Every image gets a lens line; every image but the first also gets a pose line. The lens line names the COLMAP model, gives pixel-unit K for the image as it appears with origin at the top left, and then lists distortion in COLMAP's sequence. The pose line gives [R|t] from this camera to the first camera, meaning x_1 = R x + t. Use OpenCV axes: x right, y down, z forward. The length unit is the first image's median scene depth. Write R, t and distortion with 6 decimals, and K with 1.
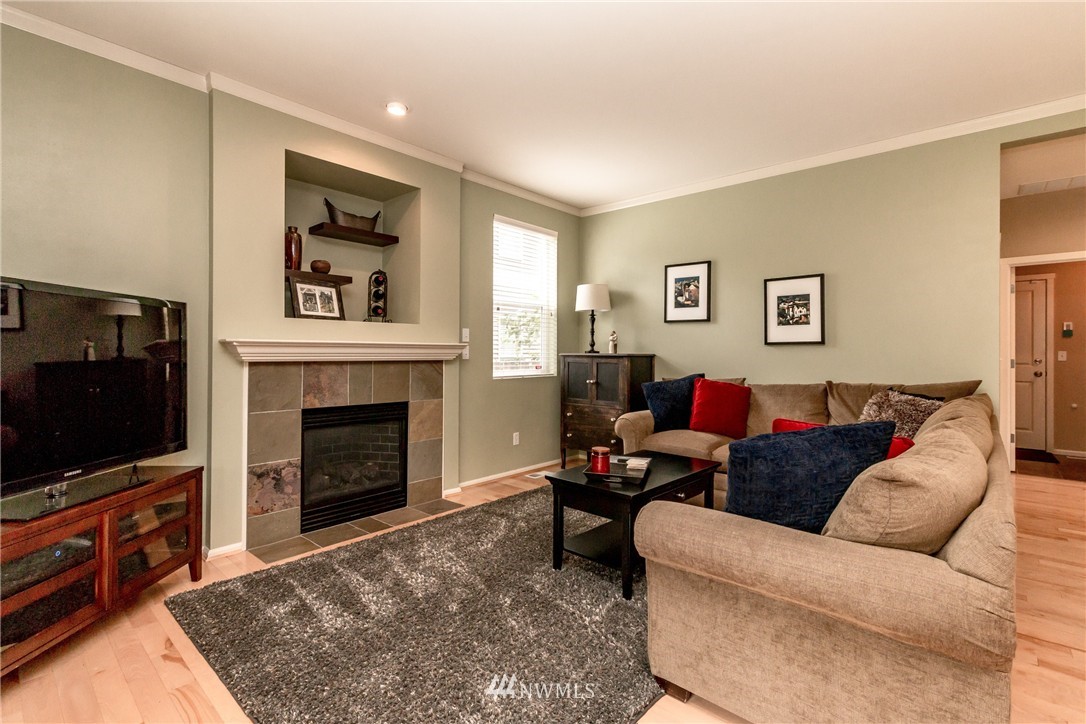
lens RADIAL K [[511.9, 0, 545.7], [0, 511.9, 353.1], [0, 0, 1]] dist [-0.000723, 0.001206]
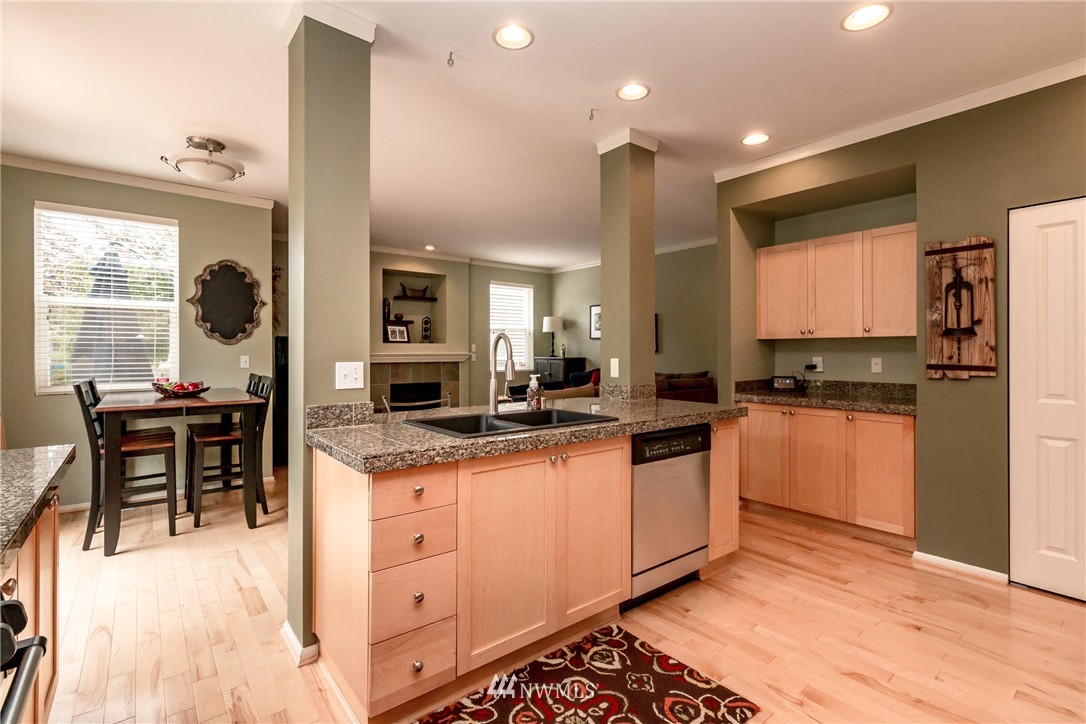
lens RADIAL K [[511.9, 0, 544.9], [0, 511.9, 356.0], [0, 0, 1]] dist [-0.000723, 0.001206]
pose [[0.987265, -0.006996, -0.158933, 0.440117], [0.008115, 0.999947, 0.006395, -0.018436], [0.158880, -0.007603, 0.987269, -0.886668]]
